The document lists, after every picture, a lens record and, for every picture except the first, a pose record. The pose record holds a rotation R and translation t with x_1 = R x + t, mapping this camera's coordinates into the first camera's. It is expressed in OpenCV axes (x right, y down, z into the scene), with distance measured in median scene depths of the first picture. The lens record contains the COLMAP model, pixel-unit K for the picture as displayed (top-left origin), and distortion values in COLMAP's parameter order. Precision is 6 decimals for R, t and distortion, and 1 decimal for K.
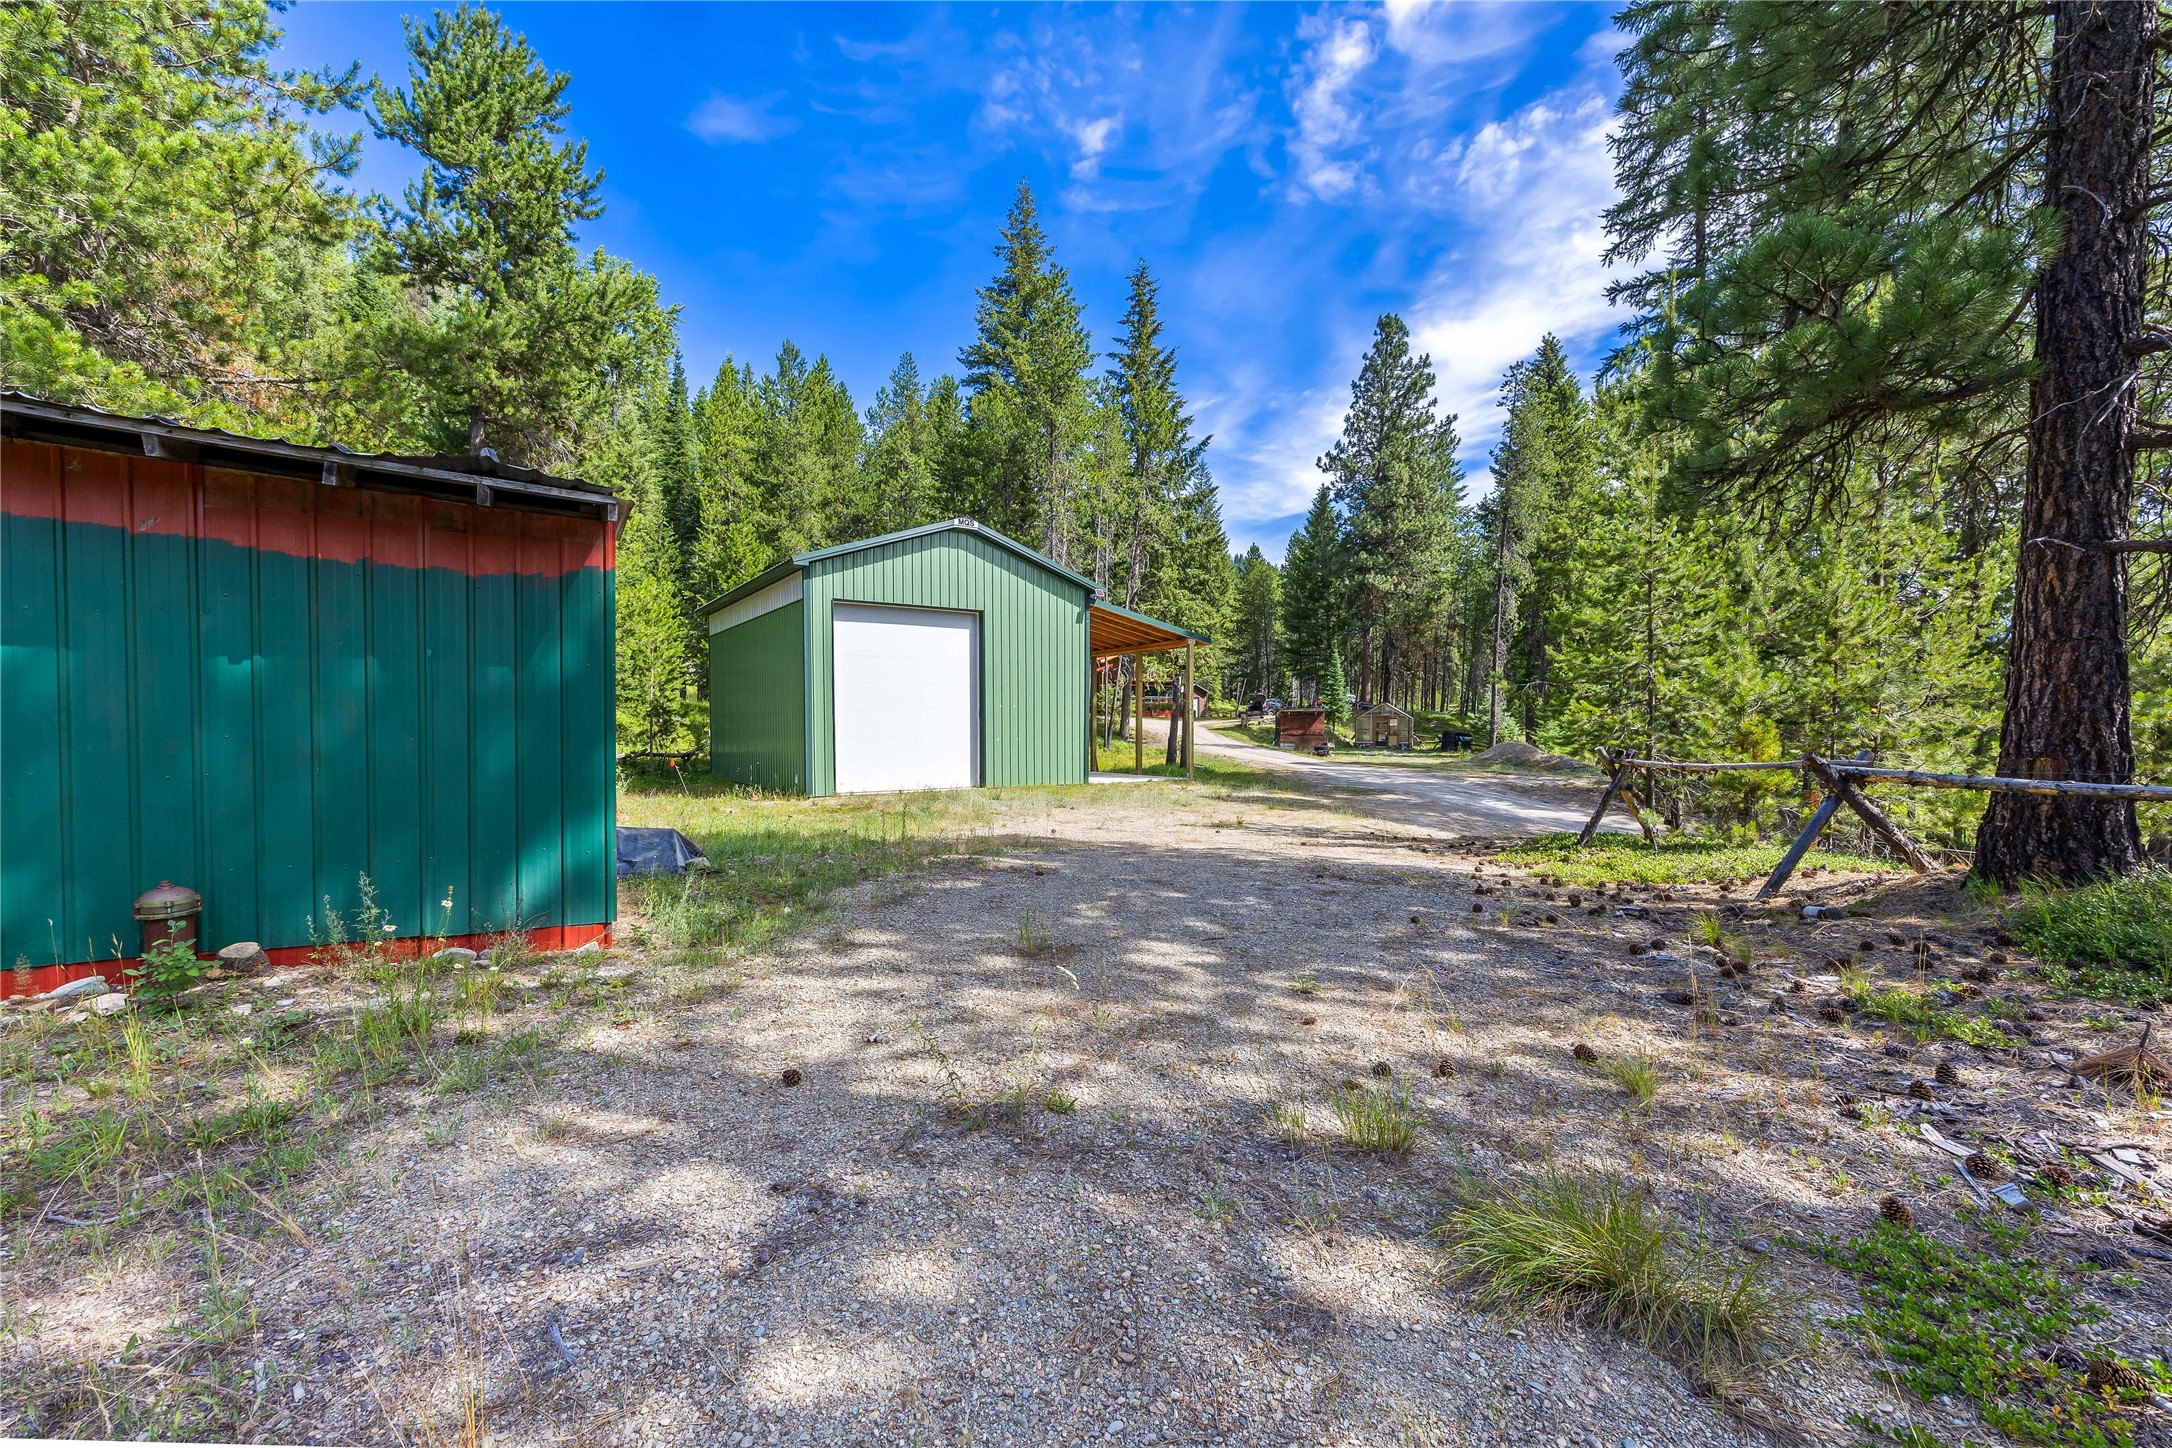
lens RADIAL K [[827.1, 0, 1086.0], [0, 827.1, 724.0], [0, 0, 1]] dist [0.000645, -0.000369]
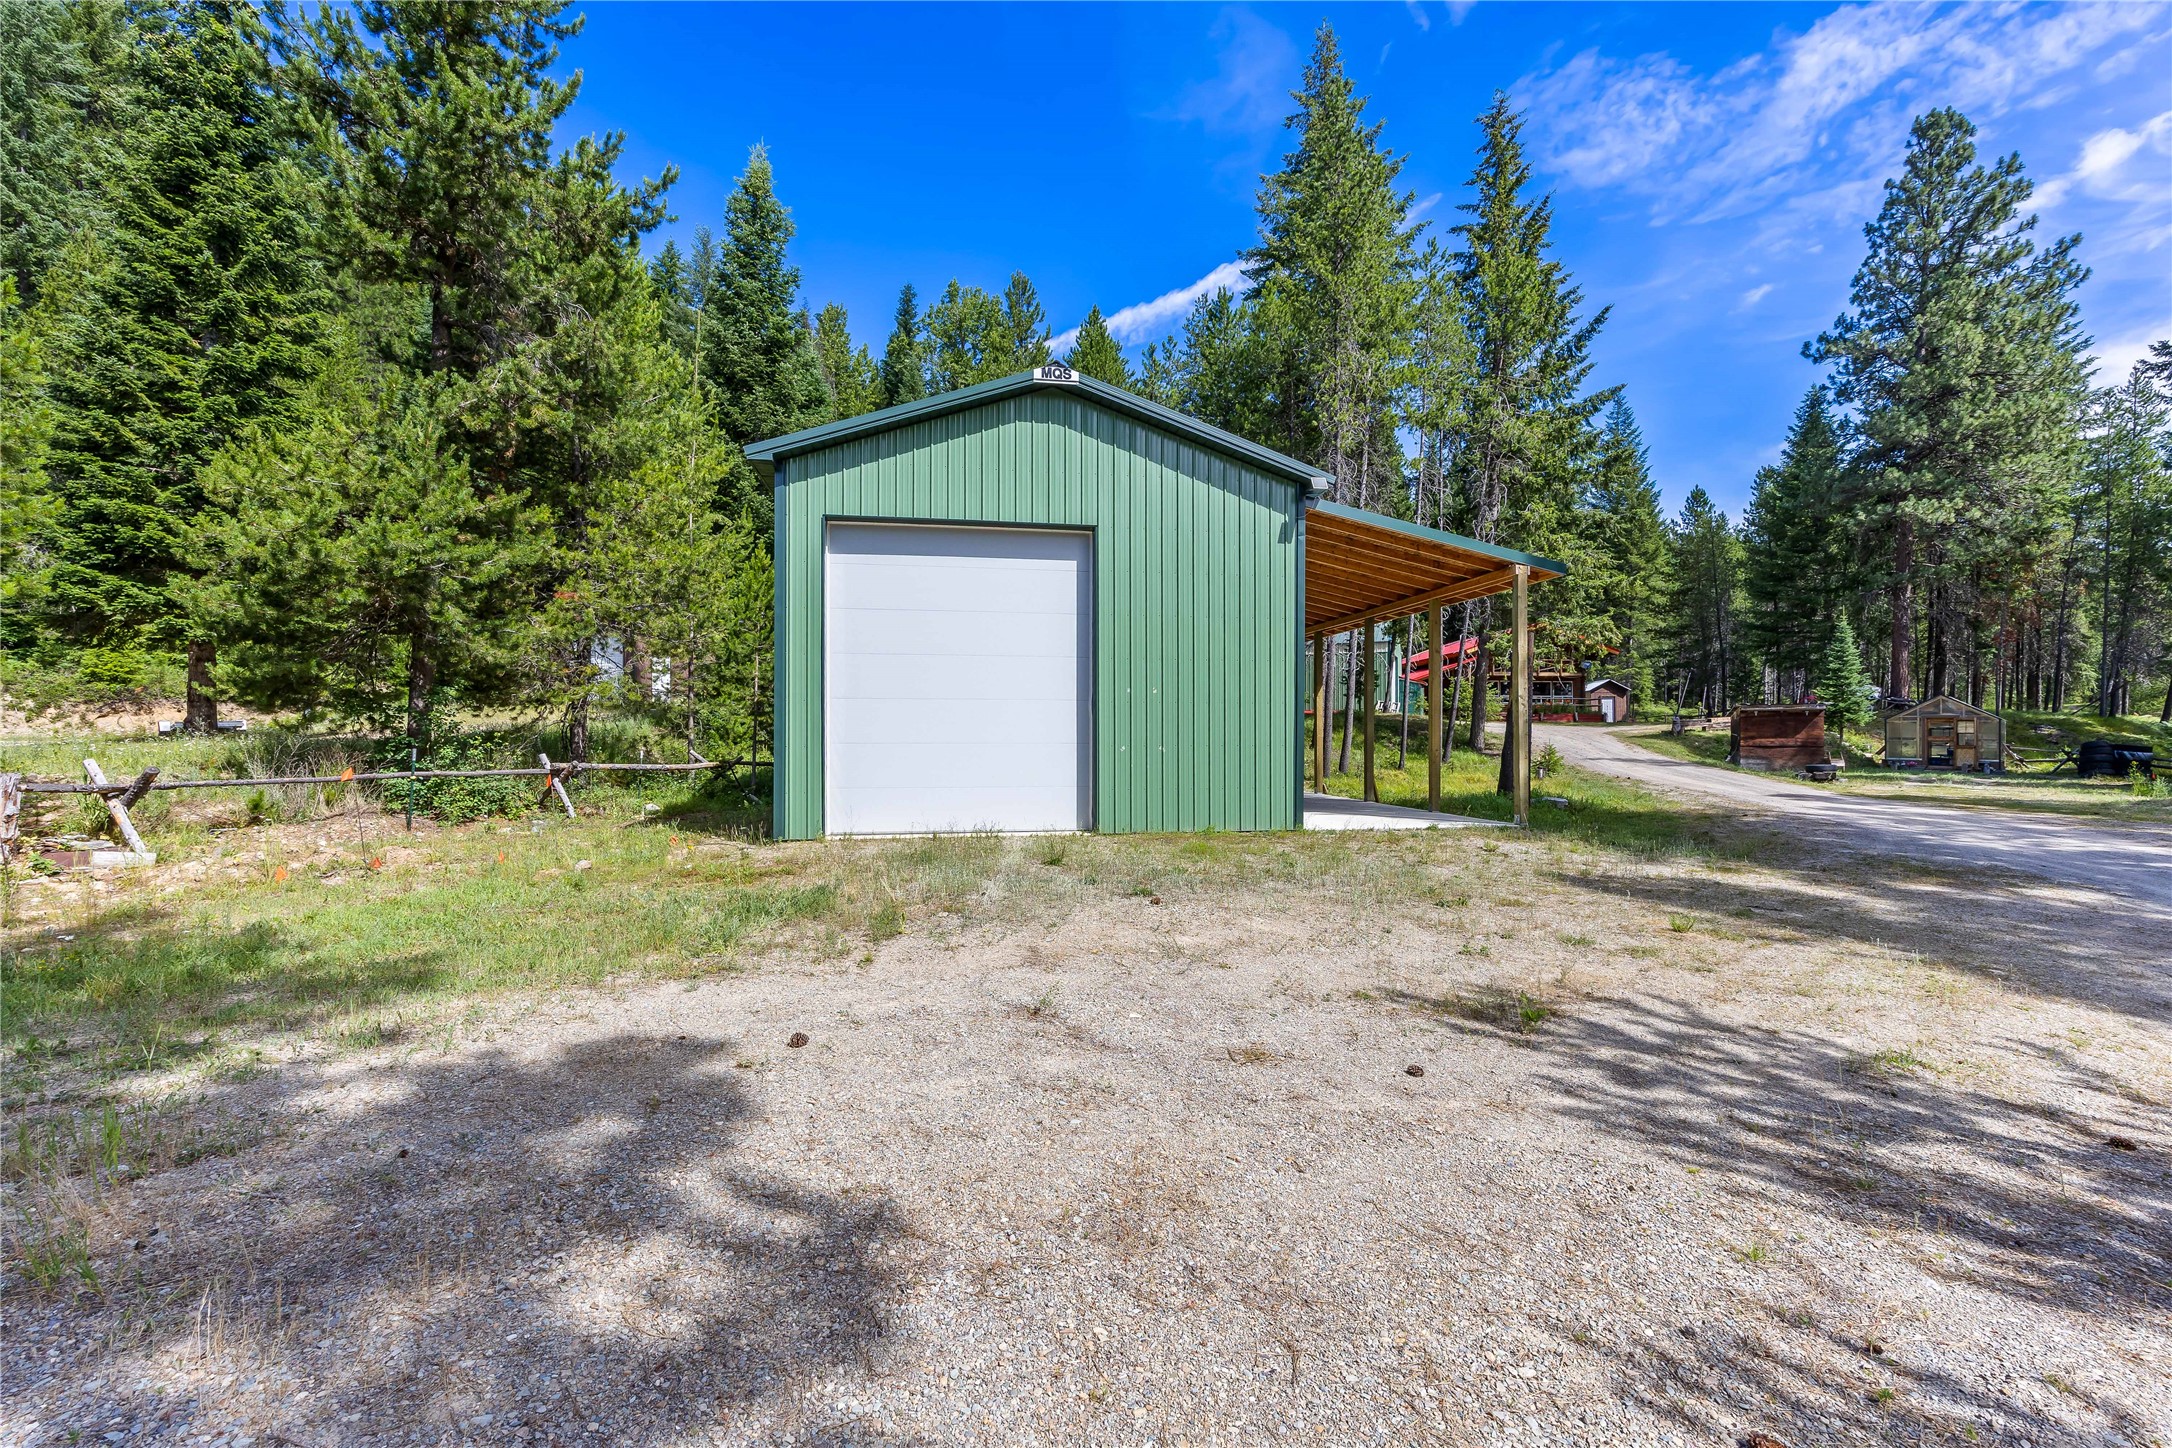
lens RADIAL K [[873.7, 0, 1084.9], [0, 873.7, 715.2], [0, 0, 1]] dist [-0.001931, -0.000353]
pose [[0.913660, -0.007336, -0.406413, 0.029012], [-0.000627, 0.999811, -0.019455, 0.001623], [0.406478, 0.018030, 0.913483, 0.110571]]
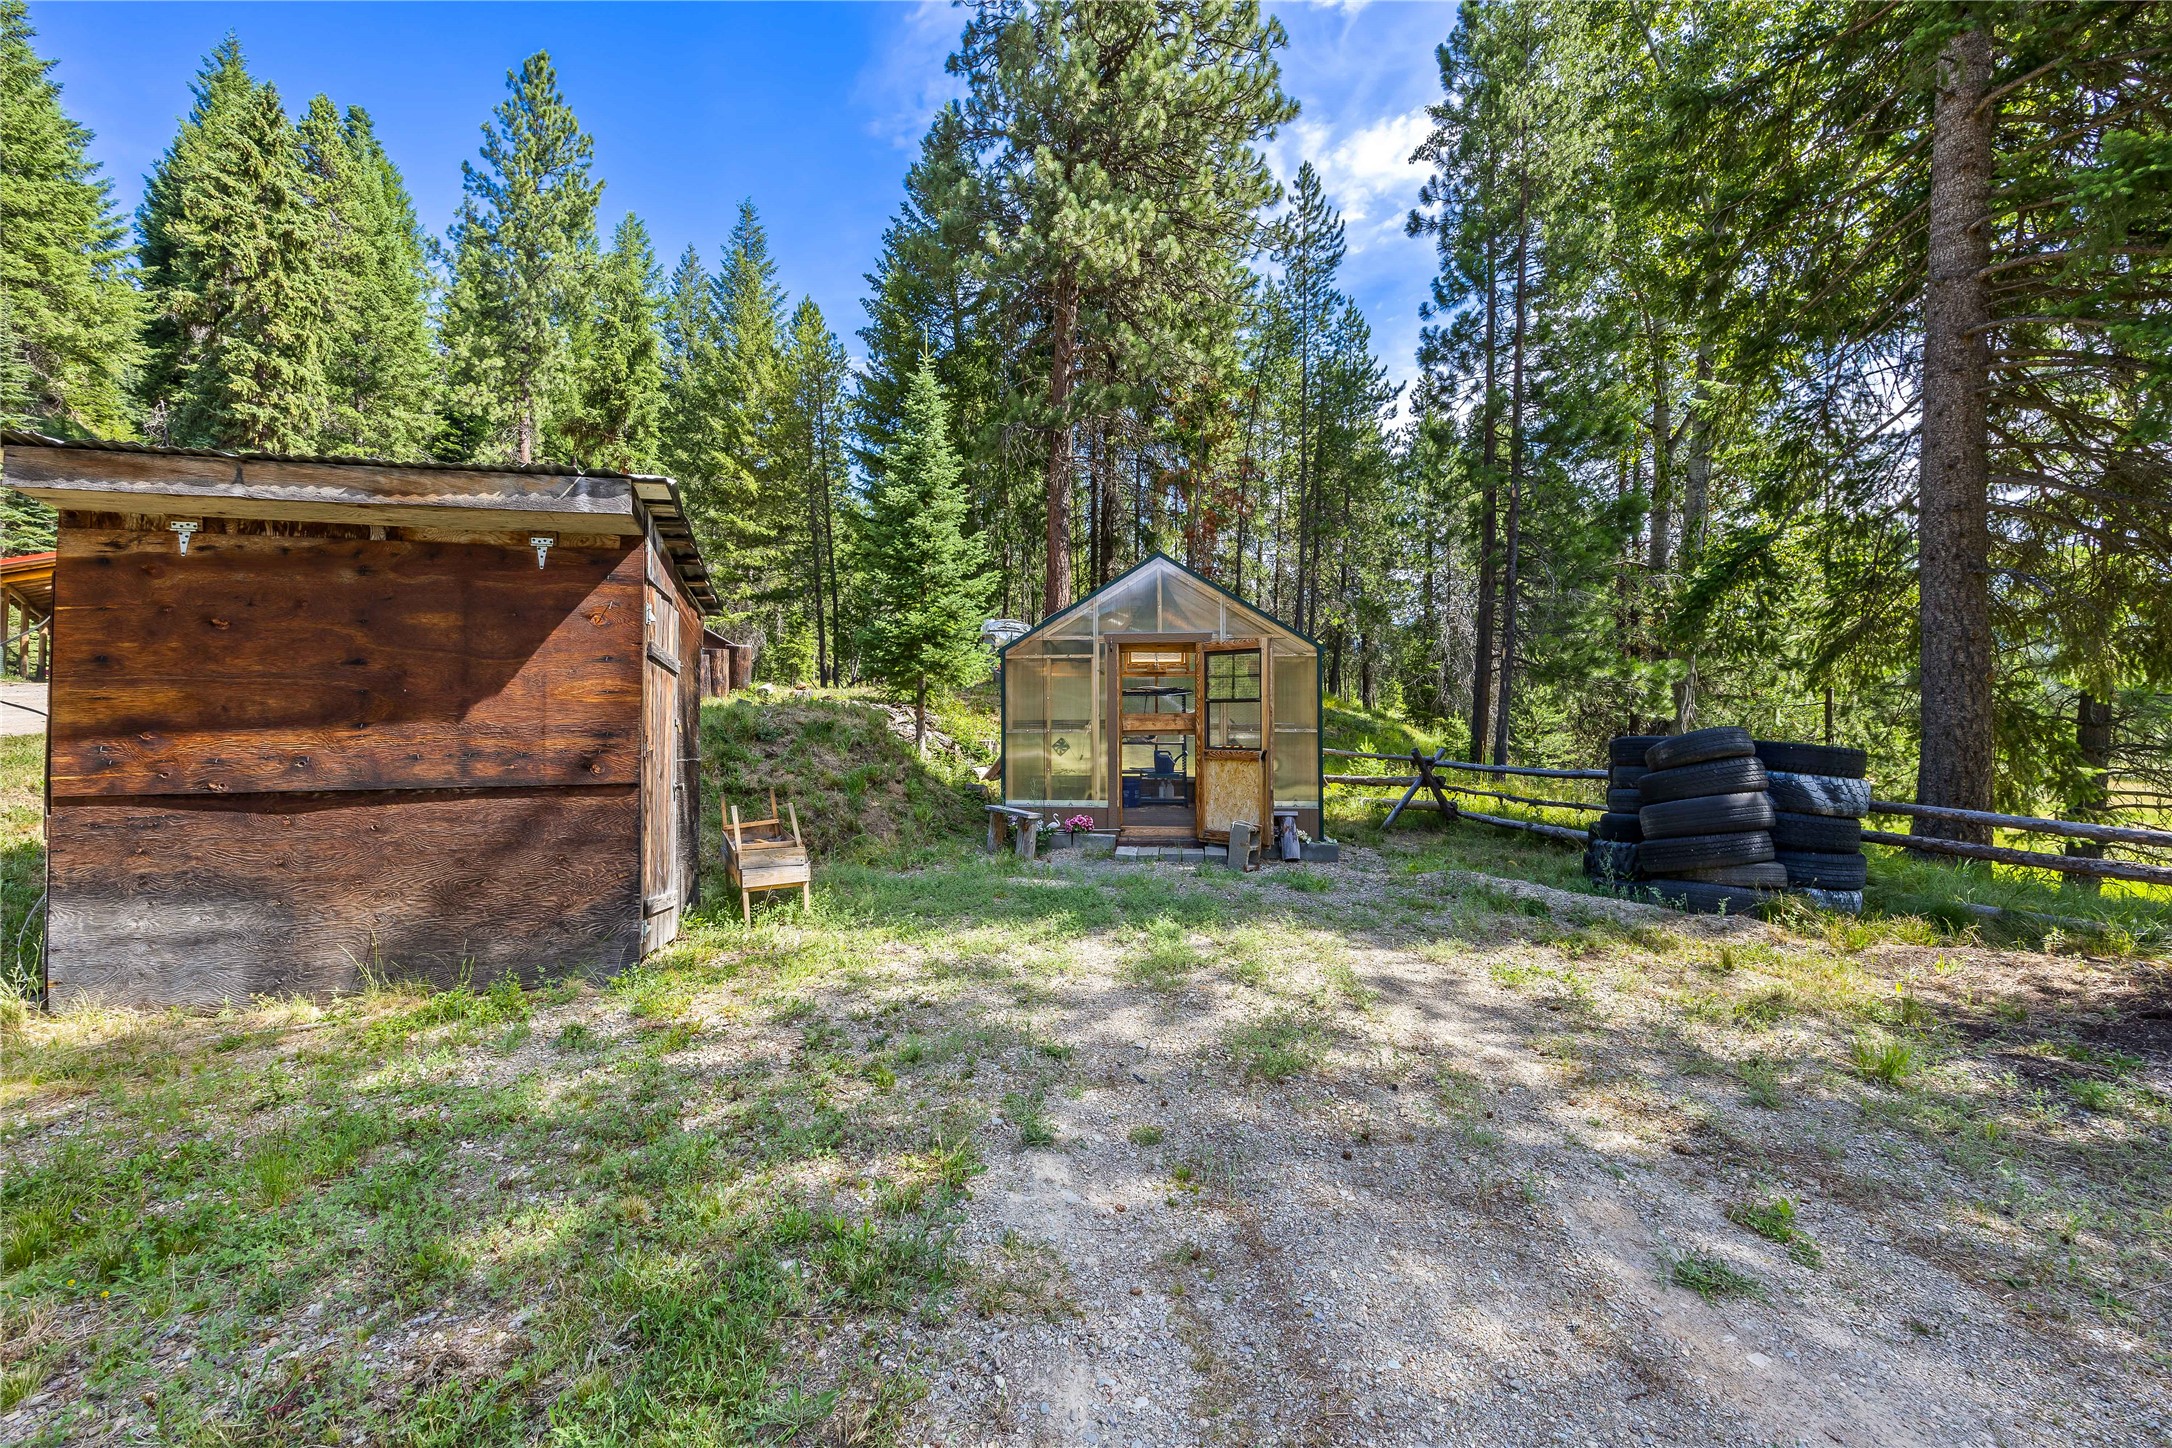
lens RADIAL K [[873.7, 0, 1084.9], [0, 873.7, 715.2], [0, 0, 1]] dist [-0.001931, -0.000353]
pose [[0.936159, -0.006620, 0.351513, 0.235346], [0.010077, 0.999917, -0.008006, 0.005110], [-0.351431, 0.011037, 0.936149, 0.699560]]
